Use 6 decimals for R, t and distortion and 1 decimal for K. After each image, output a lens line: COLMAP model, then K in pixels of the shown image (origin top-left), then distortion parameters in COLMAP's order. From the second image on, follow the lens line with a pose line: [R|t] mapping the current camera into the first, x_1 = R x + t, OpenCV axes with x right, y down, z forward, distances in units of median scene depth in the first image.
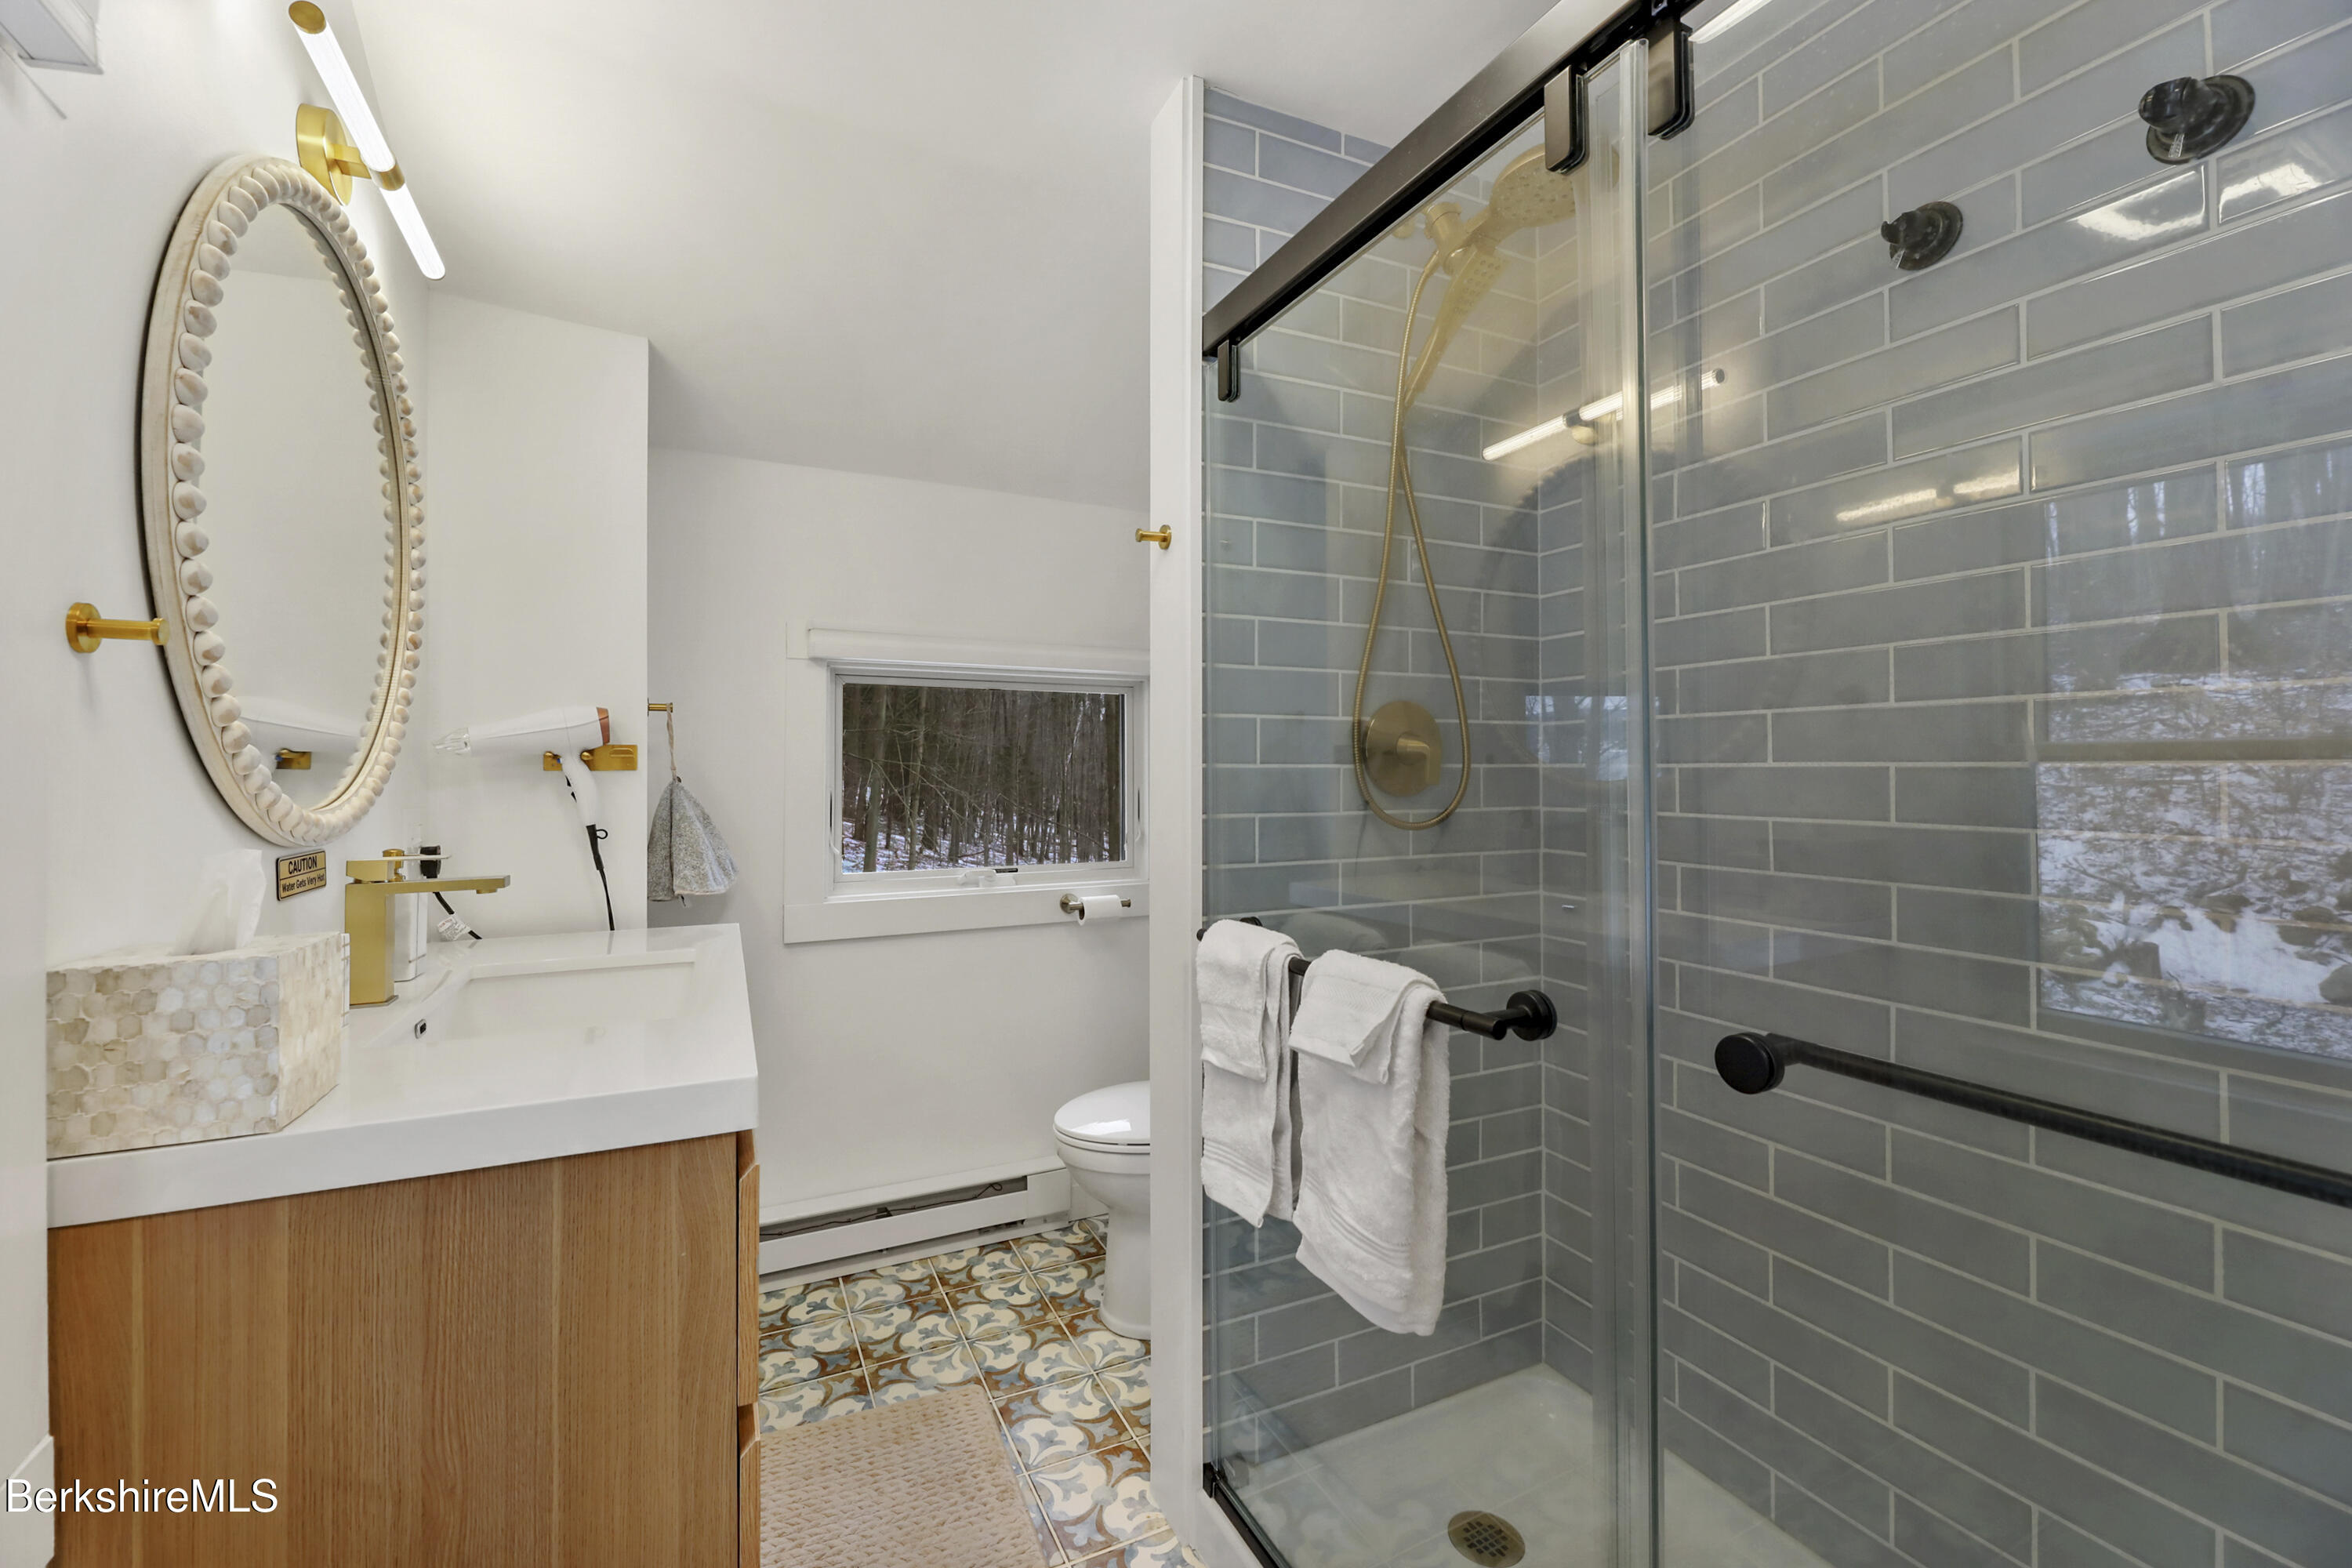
lens RADIAL K [[952.3, 0, 1176.0], [0, 952.3, 784.0], [0, 0, 1]] dist [0.021085, -0.012773]
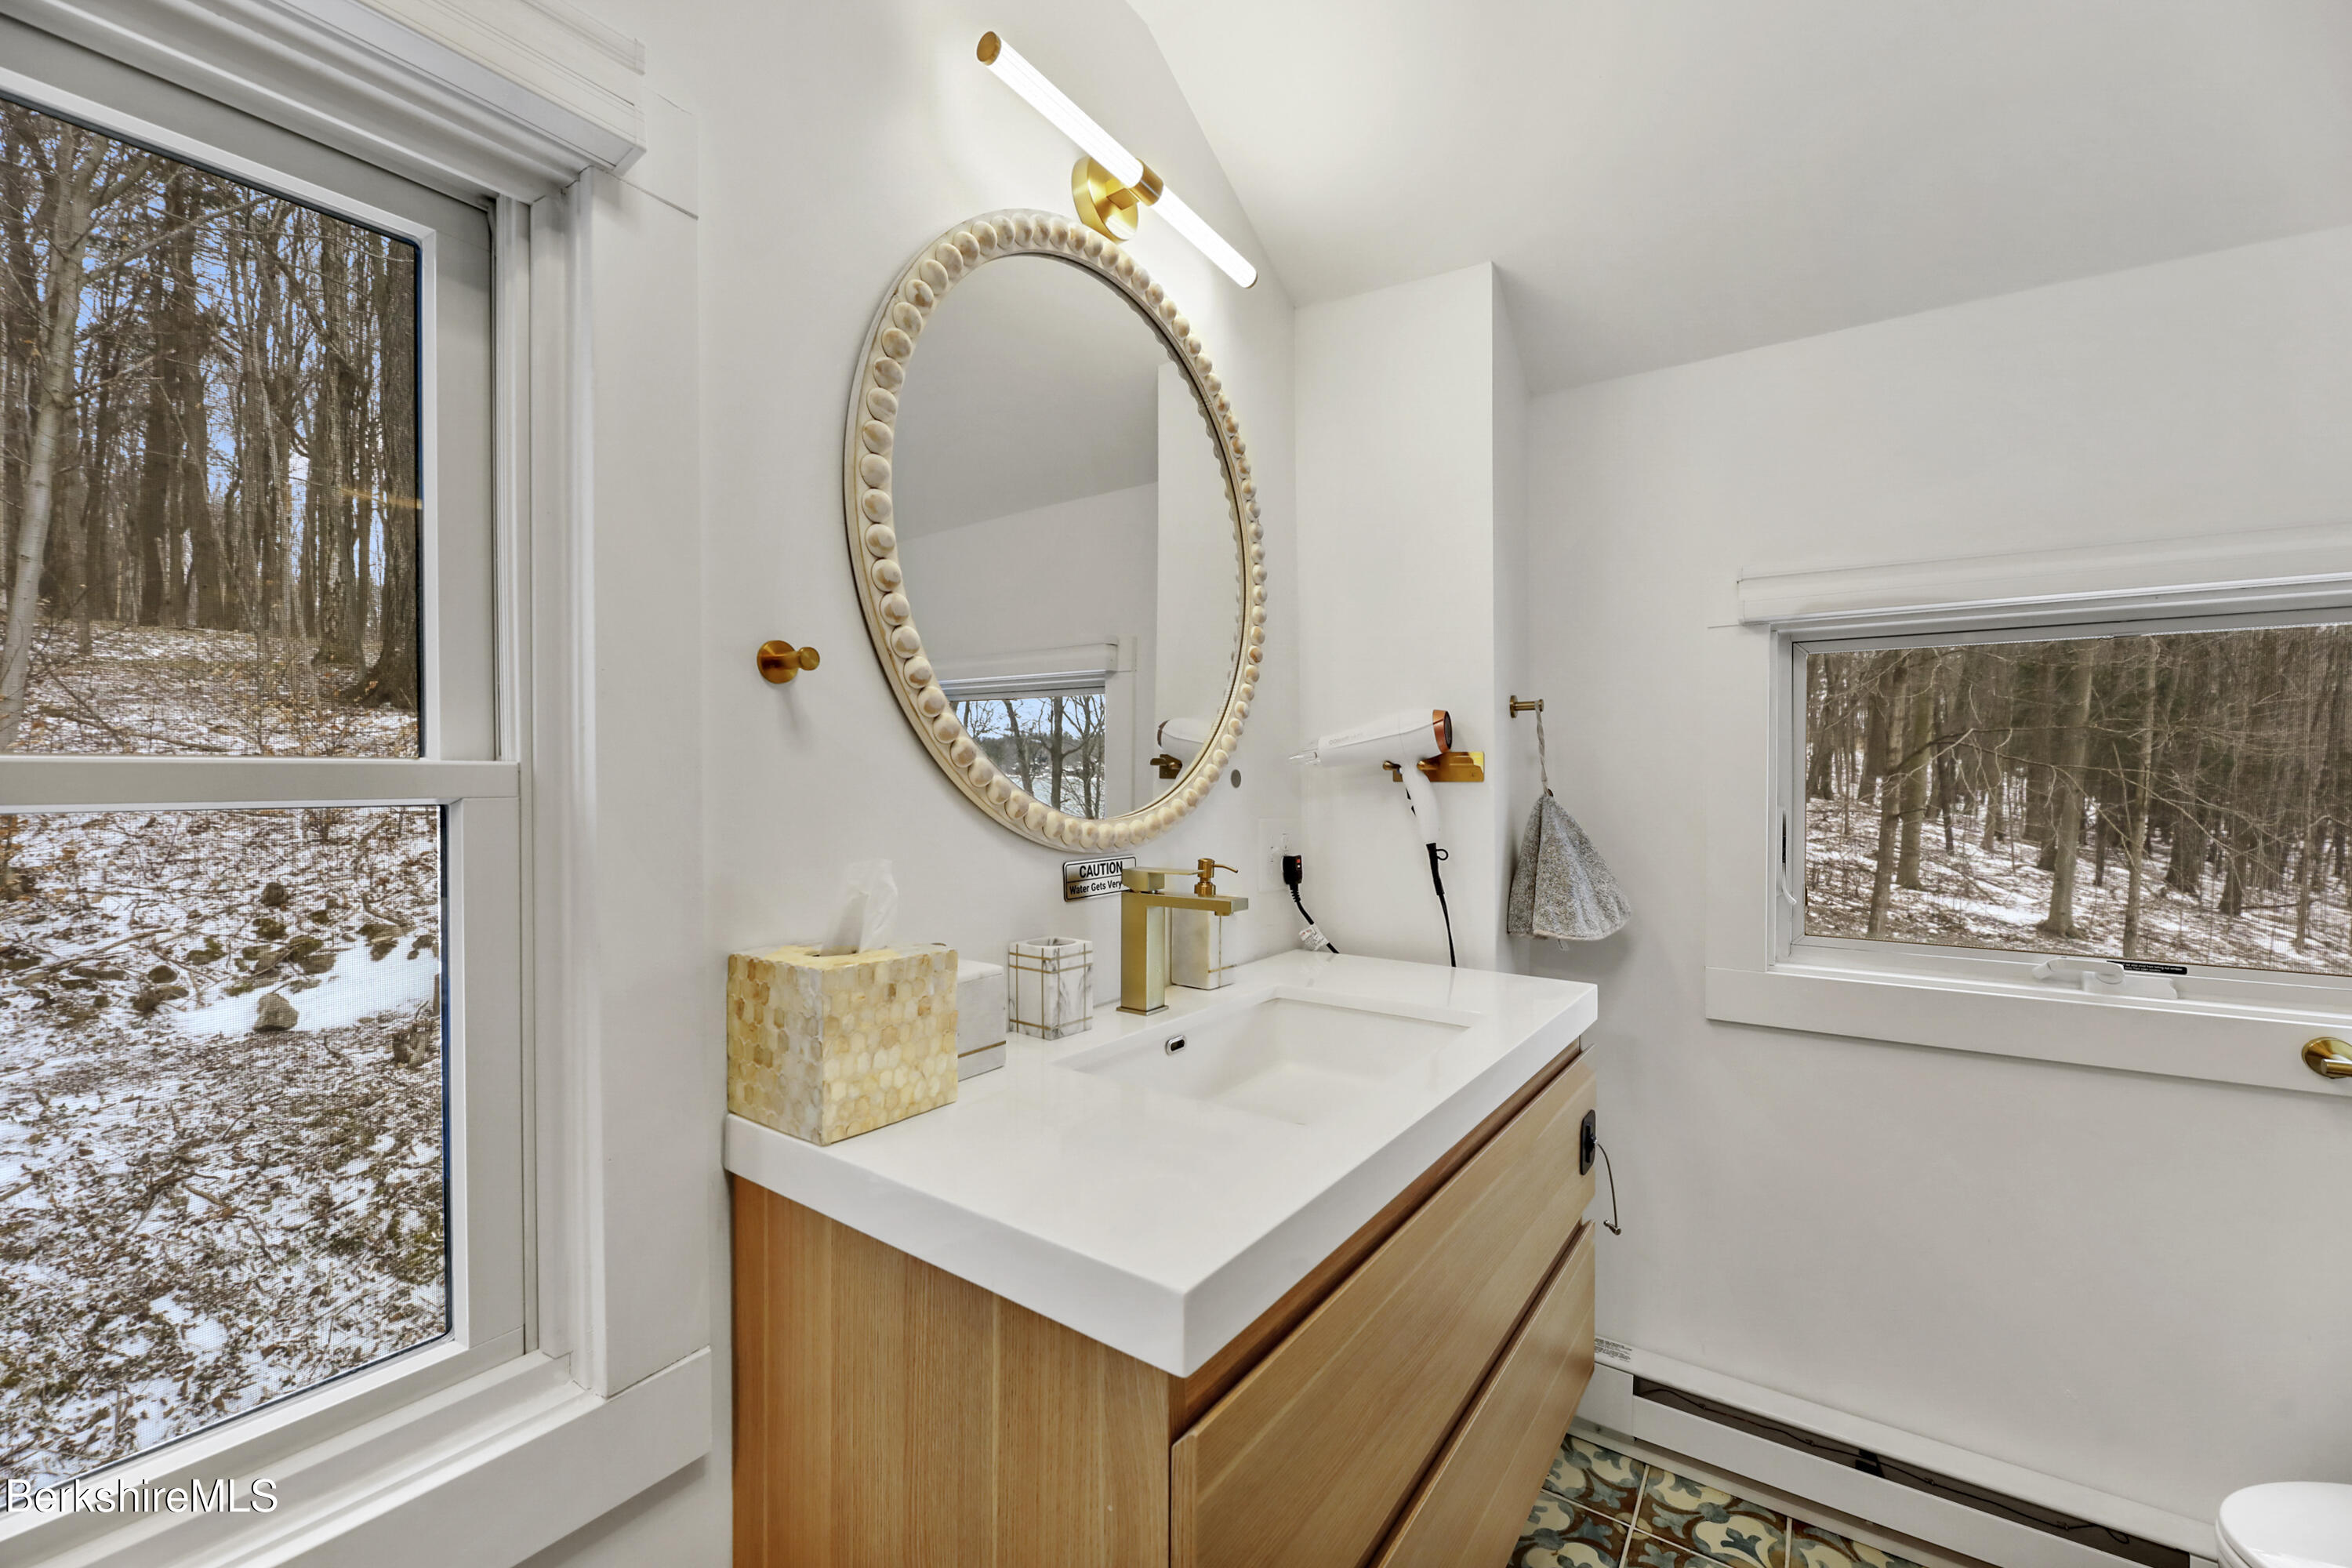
lens RADIAL K [[952.3, 0, 1176.0], [0, 952.3, 784.0], [0, 0, 1]] dist [0.021085, -0.012773]
pose [[0.482519, 0.011160, -0.875814, 0.048533], [-0.017239, 0.999846, 0.003243, -0.011006], [0.875716, 0.013533, 0.482637, 0.365003]]
